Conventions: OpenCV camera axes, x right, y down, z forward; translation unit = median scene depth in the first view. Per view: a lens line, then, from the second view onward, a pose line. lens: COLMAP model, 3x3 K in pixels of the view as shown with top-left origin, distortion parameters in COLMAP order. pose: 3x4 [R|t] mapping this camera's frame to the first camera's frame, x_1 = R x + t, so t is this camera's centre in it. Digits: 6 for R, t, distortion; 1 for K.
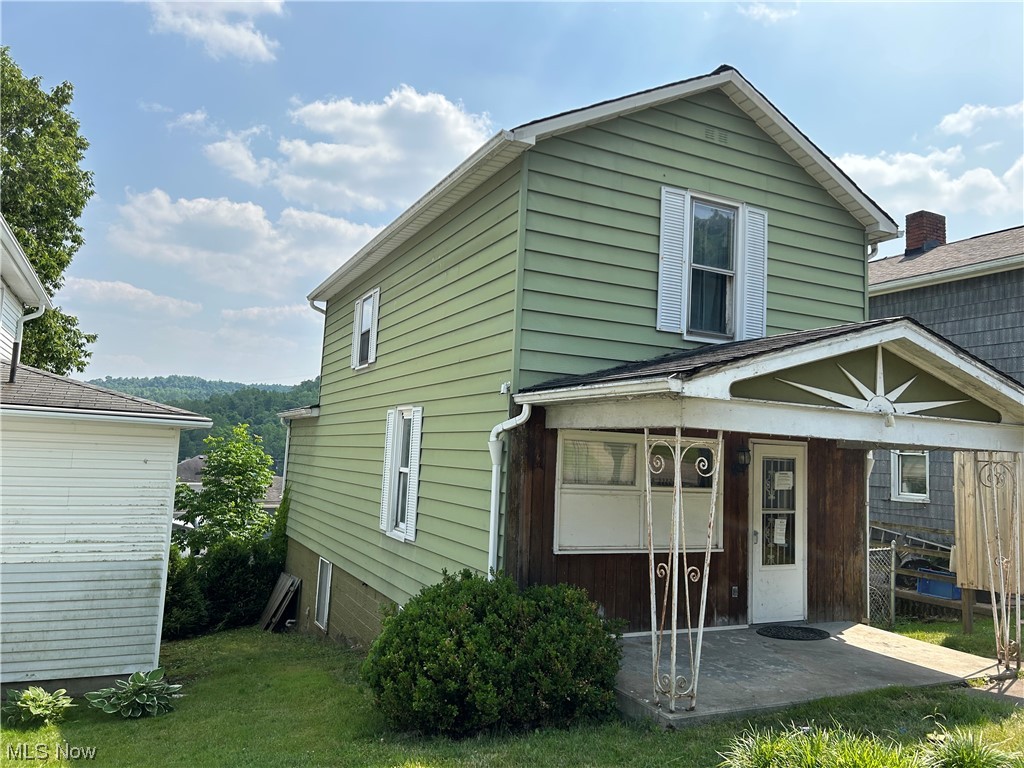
lens RADIAL K [[770.4, 0, 518.1], [0, 770.4, 378.5], [0, 0, 1]] dist [0.063898, -0.067777]
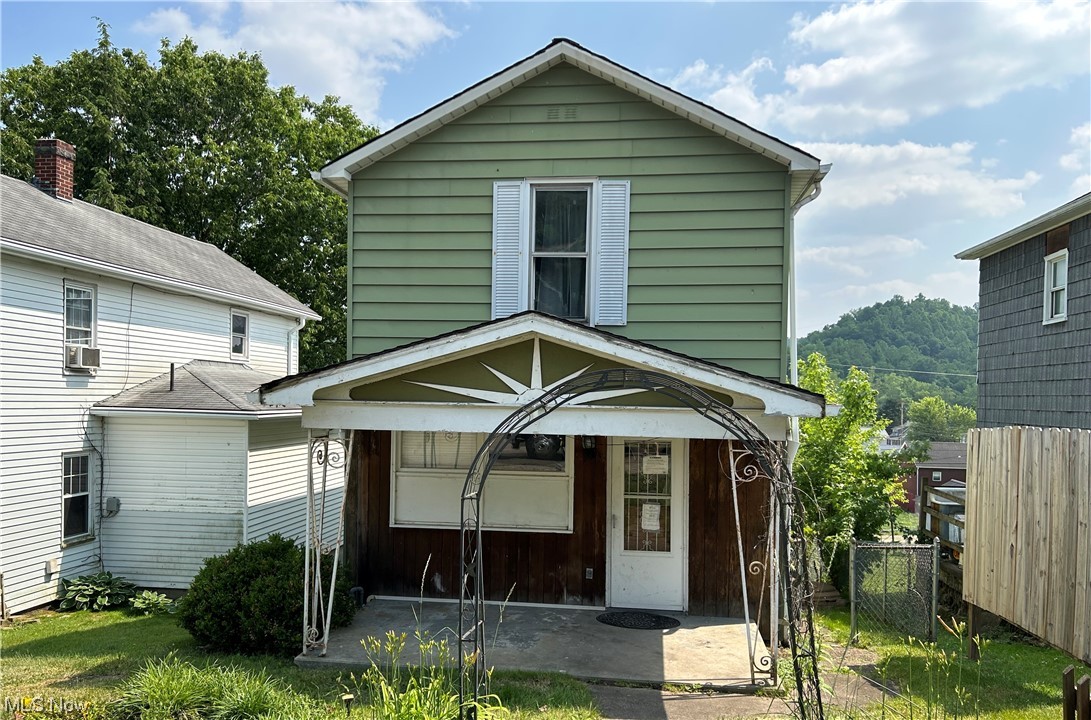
lens RADIAL K [[815.8, 0, 547.8], [0, 815.8, 404.5], [0, 0, 1]] dist [0.080609, -0.090784]
pose [[0.826992, -0.023931, -0.561704, 0.839935], [0.074405, 0.994964, 0.067156, -0.021046], [0.557268, -0.097331, 0.824608, 0.108969]]
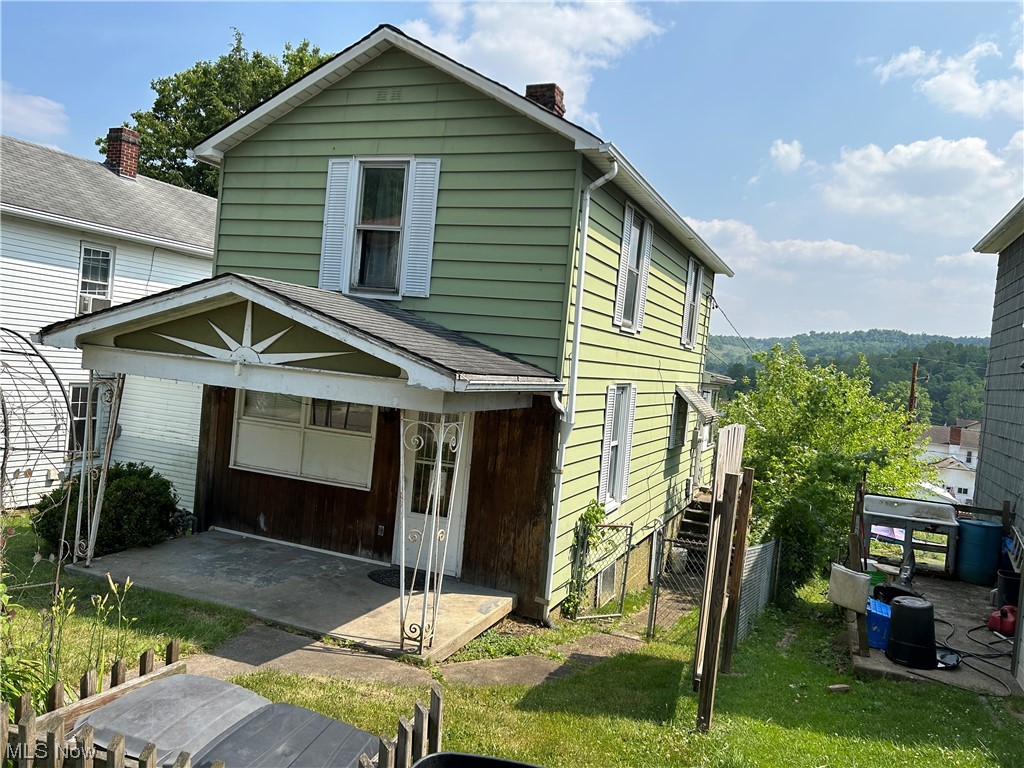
lens RADIAL K [[770.4, 0, 518.1], [0, 770.4, 378.5], [0, 0, 1]] dist [0.063898, -0.067777]
pose [[0.653074, 0.032261, -0.756606, 1.202146], [0.012454, 0.998500, 0.053325, 0.010764], [0.757191, -0.044248, 0.651693, 0.456977]]
